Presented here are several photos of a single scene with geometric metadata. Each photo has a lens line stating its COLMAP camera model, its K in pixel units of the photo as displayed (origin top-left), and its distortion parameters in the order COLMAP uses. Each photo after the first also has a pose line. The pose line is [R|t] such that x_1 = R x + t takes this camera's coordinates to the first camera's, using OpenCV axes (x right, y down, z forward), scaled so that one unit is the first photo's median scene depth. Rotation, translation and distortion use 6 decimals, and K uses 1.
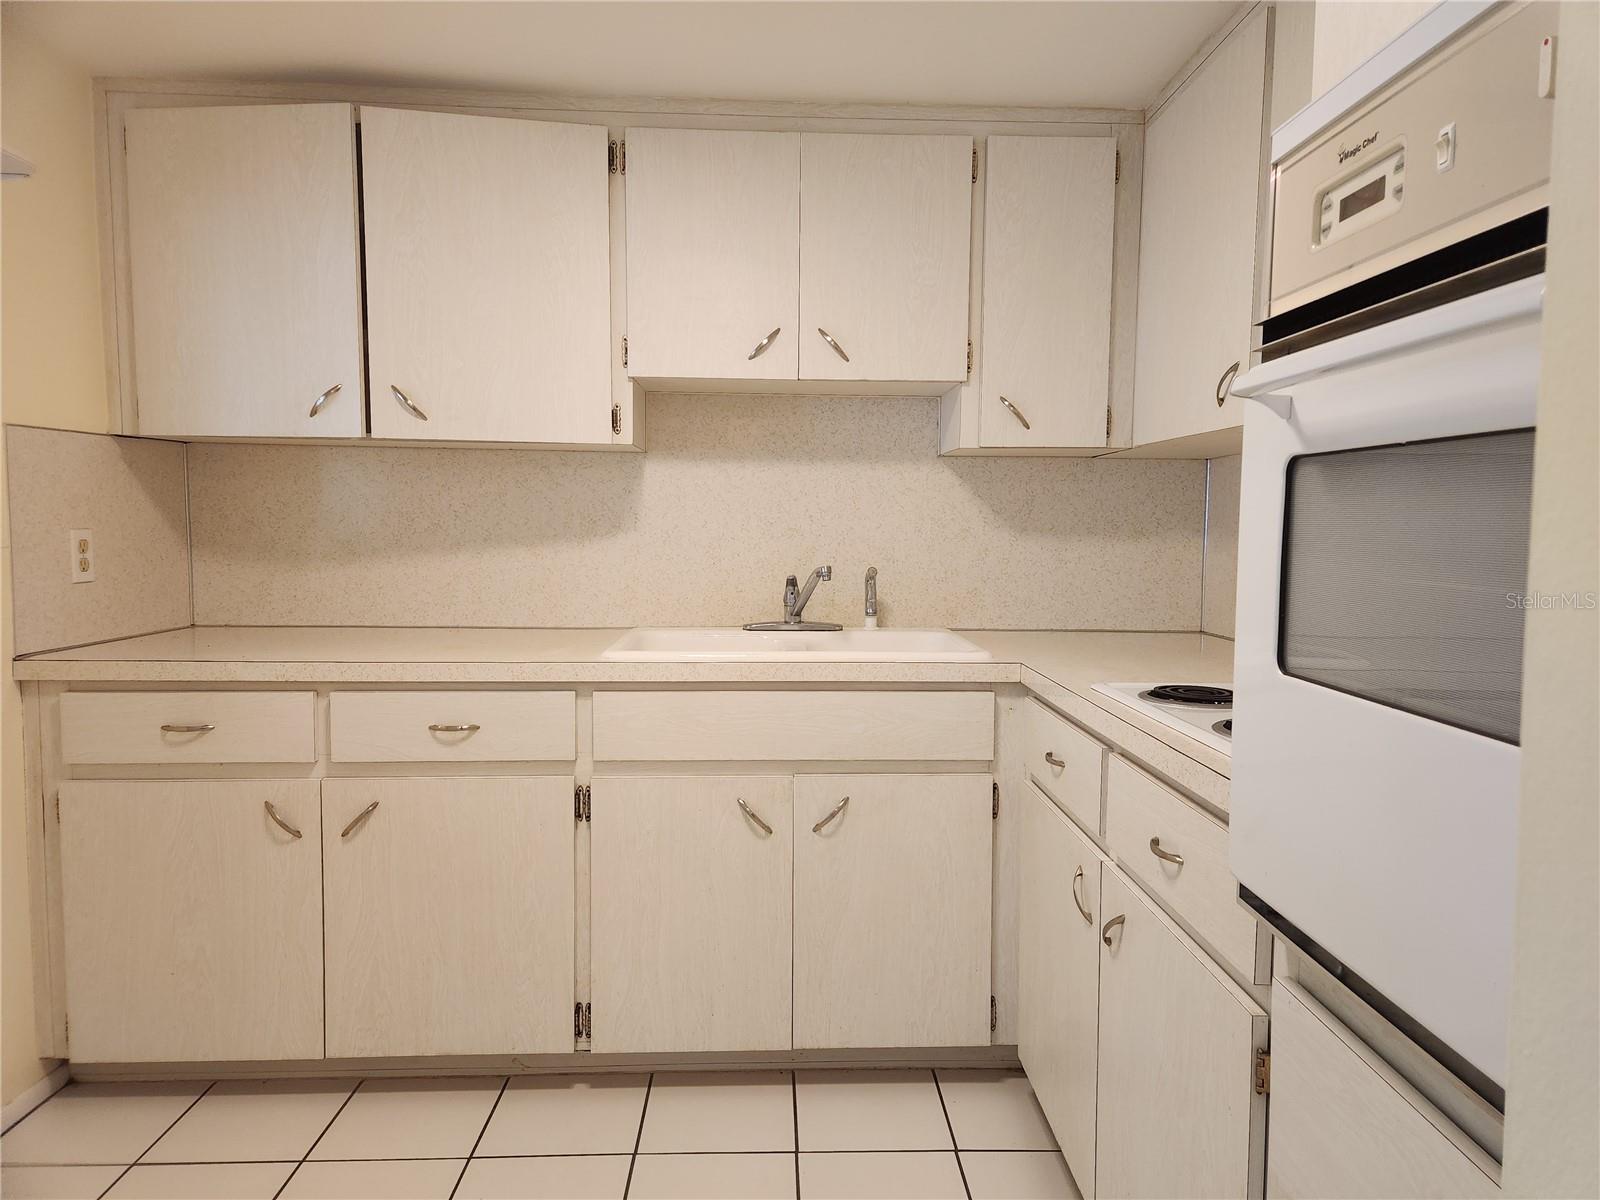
lens RADIAL K [[1049.8, 0, 805.6], [0, 1049.8, 597.0], [0, 0, 1]] dist [0.080386, -0.070879]
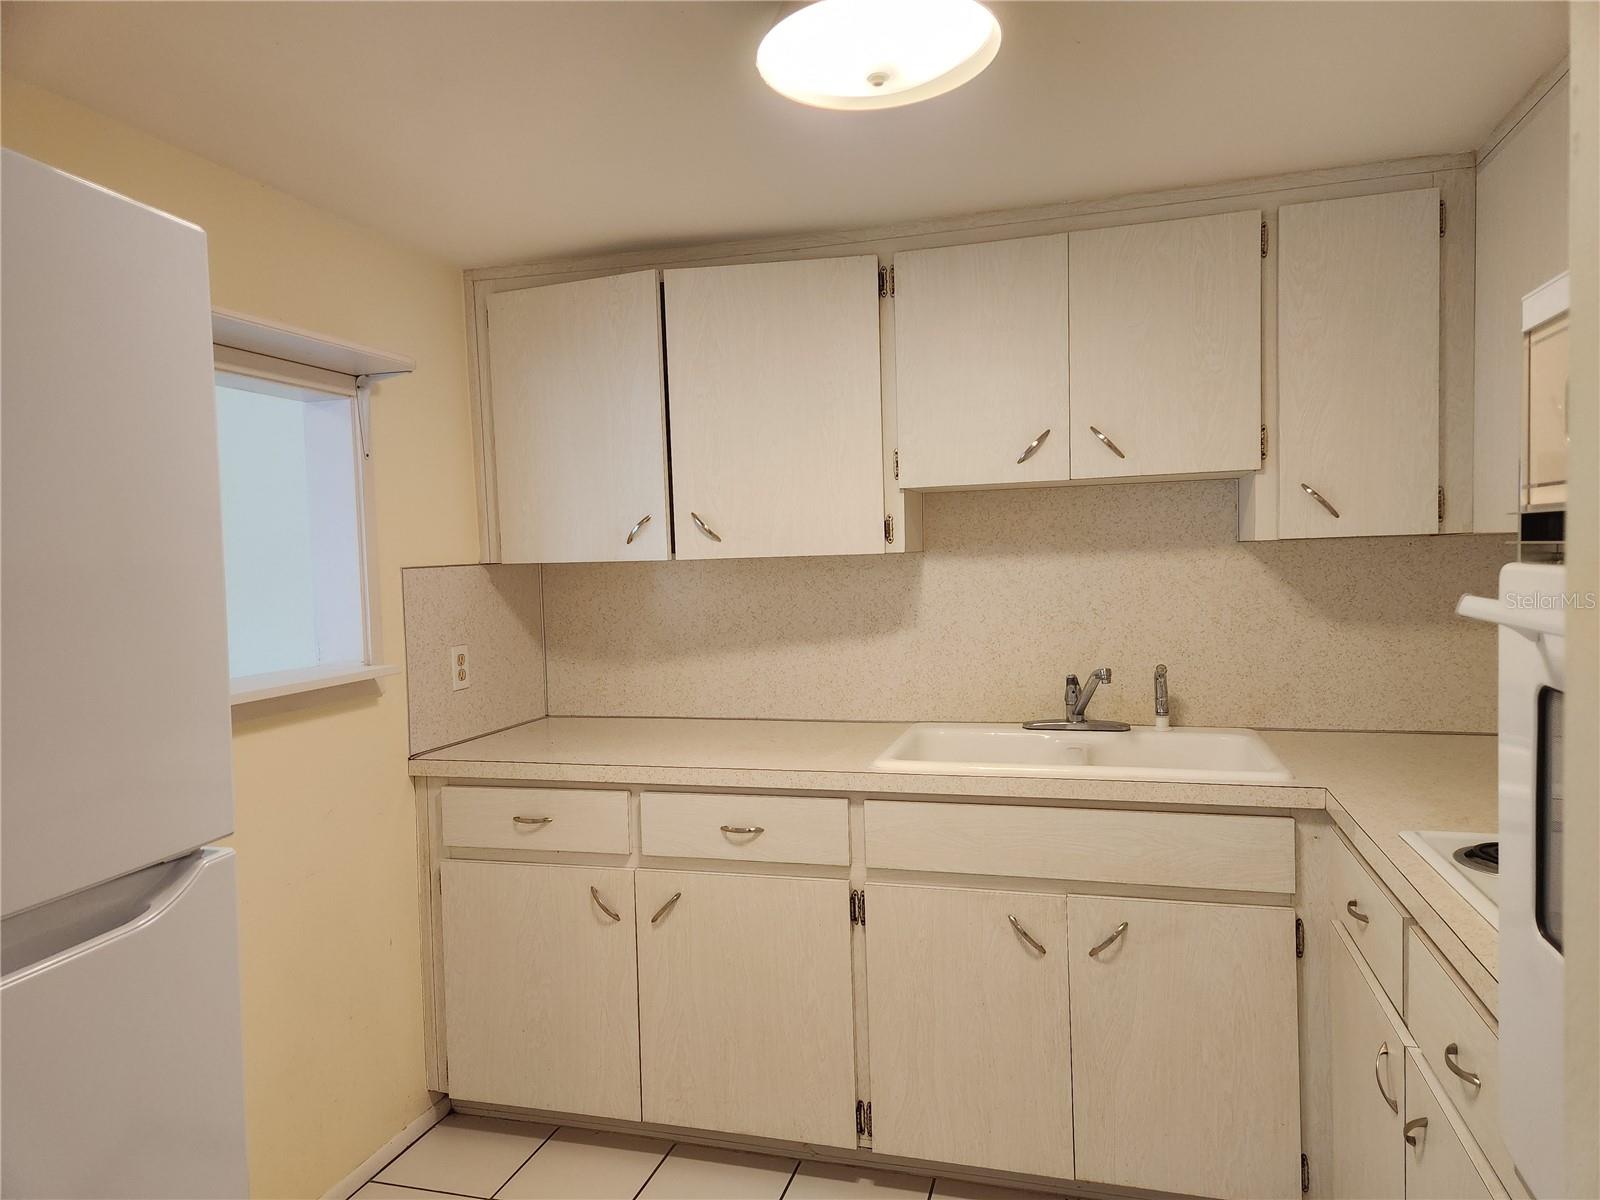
lens RADIAL K [[1049.8, 0, 805.6], [0, 1049.8, 597.0], [0, 0, 1]] dist [0.080386, -0.070879]
pose [[0.947829, -0.020671, -0.318109, 0.074800], [0.015202, 0.999691, -0.019666, -0.087375], [0.318418, 0.013804, 0.947850, -0.007916]]
